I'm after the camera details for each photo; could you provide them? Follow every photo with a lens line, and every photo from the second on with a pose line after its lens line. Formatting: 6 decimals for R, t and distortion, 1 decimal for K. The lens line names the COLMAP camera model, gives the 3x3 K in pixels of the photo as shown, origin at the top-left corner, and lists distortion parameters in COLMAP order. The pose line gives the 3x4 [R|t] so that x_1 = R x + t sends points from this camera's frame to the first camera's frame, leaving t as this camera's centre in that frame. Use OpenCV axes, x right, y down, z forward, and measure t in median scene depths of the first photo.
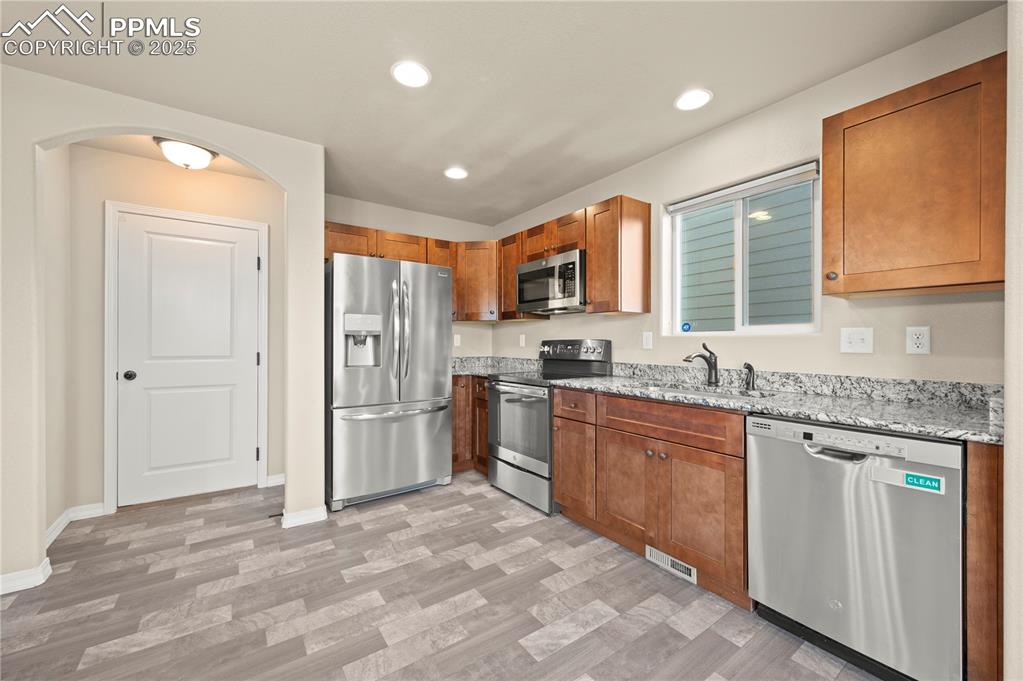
lens RADIAL K [[404.1, 0, 512.6], [0, 404.1, 342.2], [0, 0, 1]] dist [-0.001835, -0.000861]
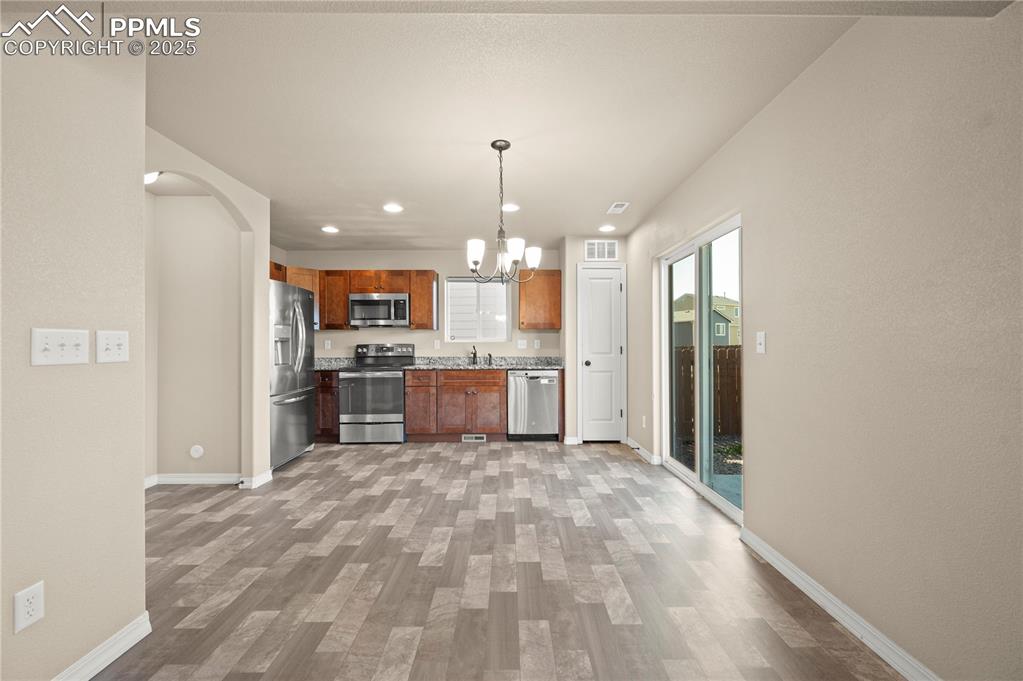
lens RADIAL K [[404.1, 0, 513.4], [0, 404.1, 342.0], [0, 0, 1]] dist [-0.001835, -0.000861]
pose [[0.570473, 0.000634, 0.821316, -1.329014], [0.004812, 0.999980, -0.004114, -0.007050], [-0.821302, 0.006299, 0.570459, -0.508713]]
